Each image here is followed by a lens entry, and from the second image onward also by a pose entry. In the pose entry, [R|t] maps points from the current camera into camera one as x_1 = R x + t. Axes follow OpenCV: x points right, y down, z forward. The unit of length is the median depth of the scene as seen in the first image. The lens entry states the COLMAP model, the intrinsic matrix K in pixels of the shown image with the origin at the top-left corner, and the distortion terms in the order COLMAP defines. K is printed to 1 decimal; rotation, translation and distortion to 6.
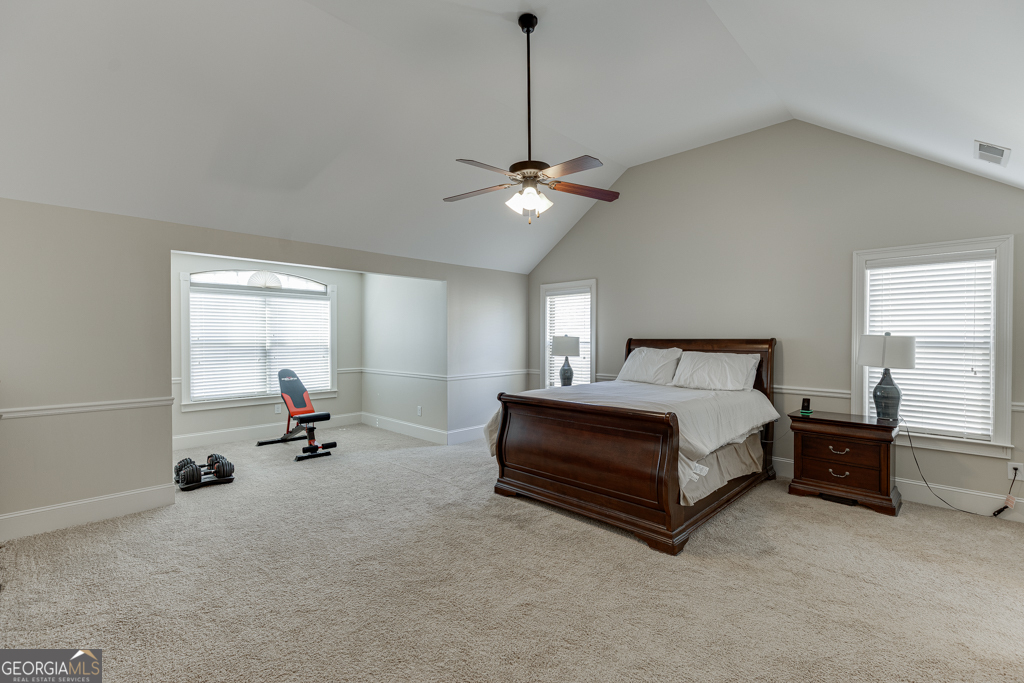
lens RADIAL K [[460.6, 0, 522.3], [0, 460.6, 343.6], [0, 0, 1]] dist [0.009818, -0.002438]
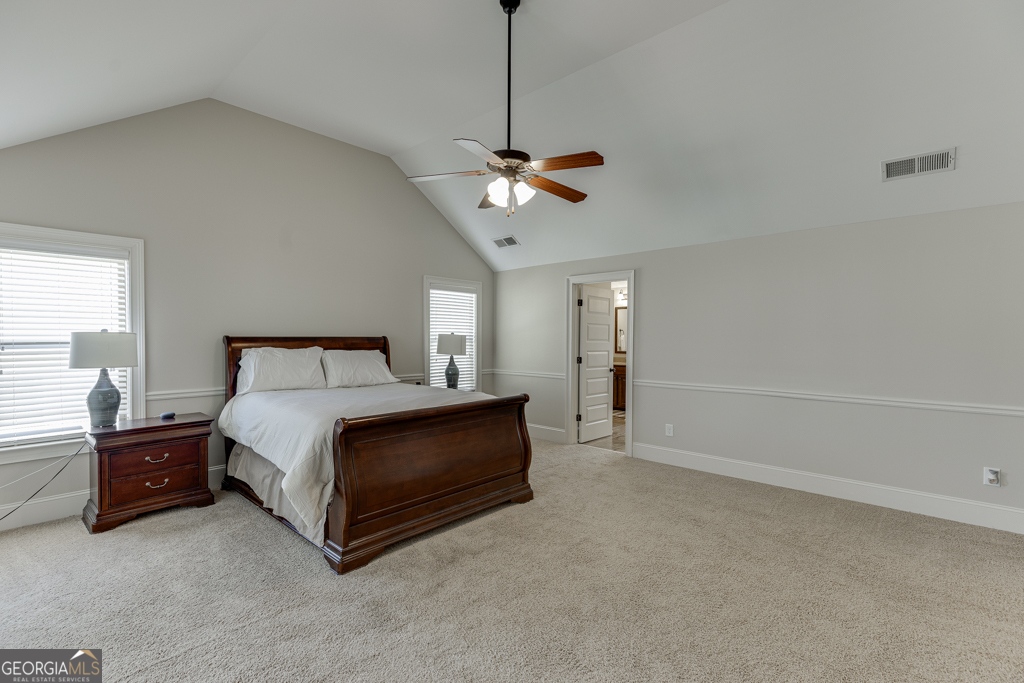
lens RADIAL K [[460.6, 0, 520.8], [0, 460.6, 338.5], [0, 0, 1]] dist [0.009818, -0.002438]
pose [[-0.035856, -0.003507, 0.999351, -0.787646], [0.012513, 0.999914, 0.003958, -0.007590], [-0.999279, 0.012647, -0.035809, 0.847068]]
